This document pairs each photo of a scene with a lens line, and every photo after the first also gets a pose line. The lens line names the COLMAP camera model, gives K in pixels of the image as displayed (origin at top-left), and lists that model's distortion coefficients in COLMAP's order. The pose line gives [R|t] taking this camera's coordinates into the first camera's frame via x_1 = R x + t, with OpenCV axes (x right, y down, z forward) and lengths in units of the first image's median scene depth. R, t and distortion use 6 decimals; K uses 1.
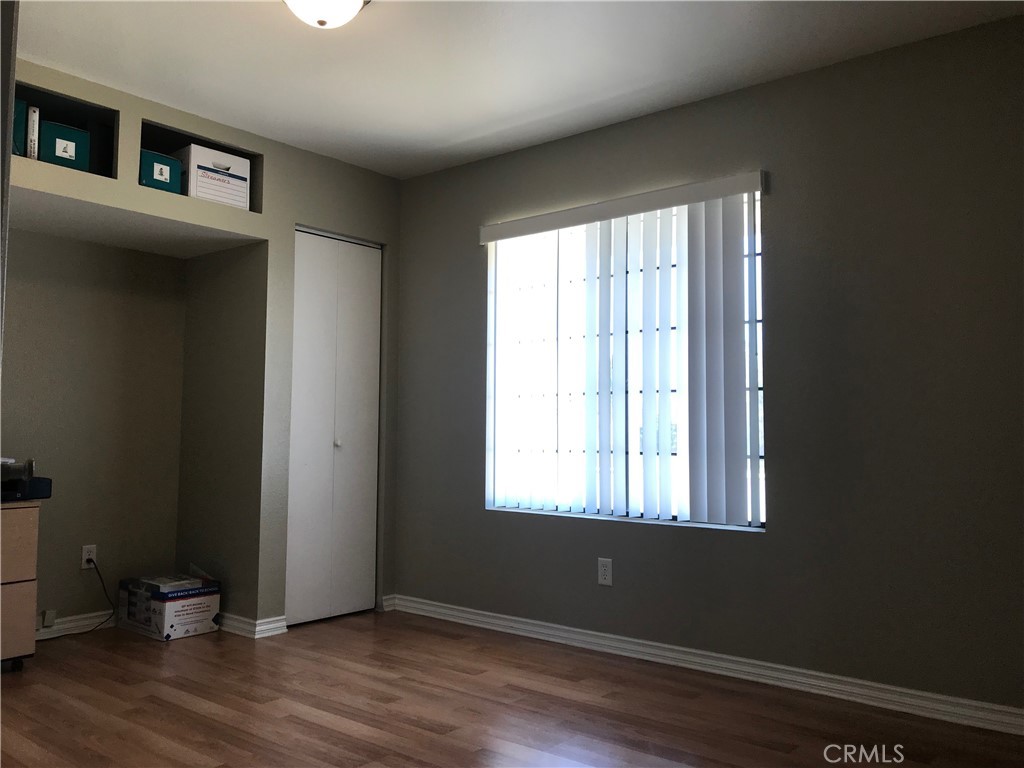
lens RADIAL K [[837.1, 0, 512.0], [0, 837.1, 384.0], [0, 0, 1]] dist [-0.007225, 0.005931]
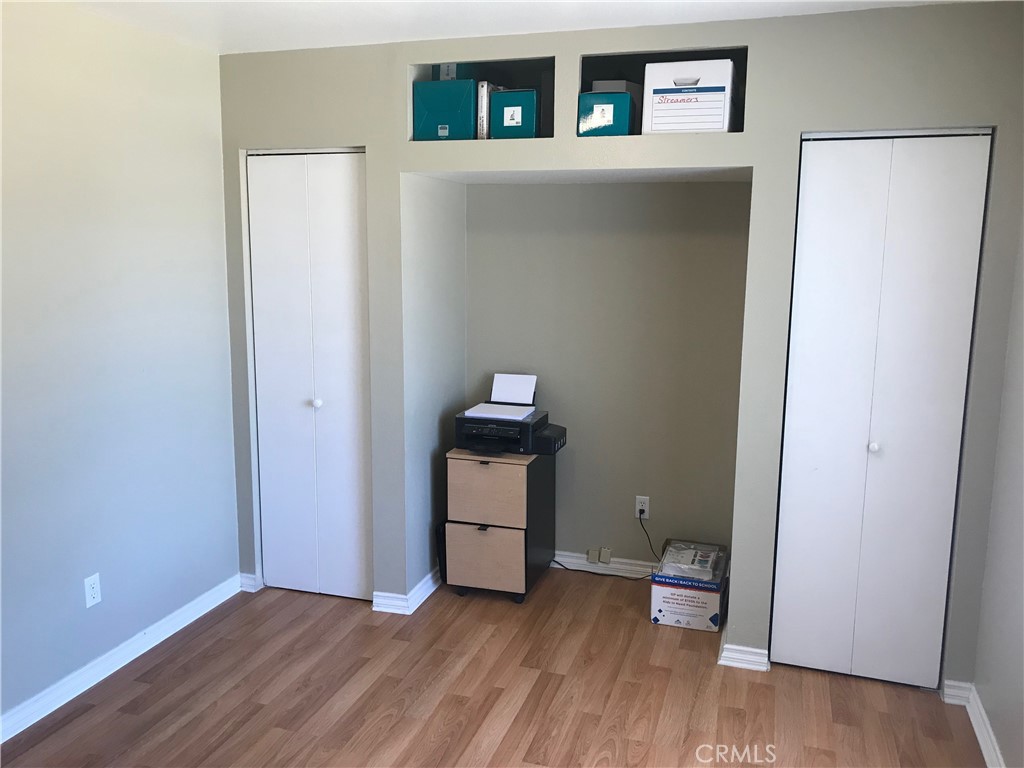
lens RADIAL K [[854.5, 0, 512.0], [0, 854.5, 379.4], [0, 0, 1]] dist [0.055810, -0.055802]
pose [[0.361273, 0.154034, -0.919650, 0.374107], [0.050528, 0.981579, 0.184256, -0.147373], [0.931090, -0.113035, 0.346835, 0.551957]]
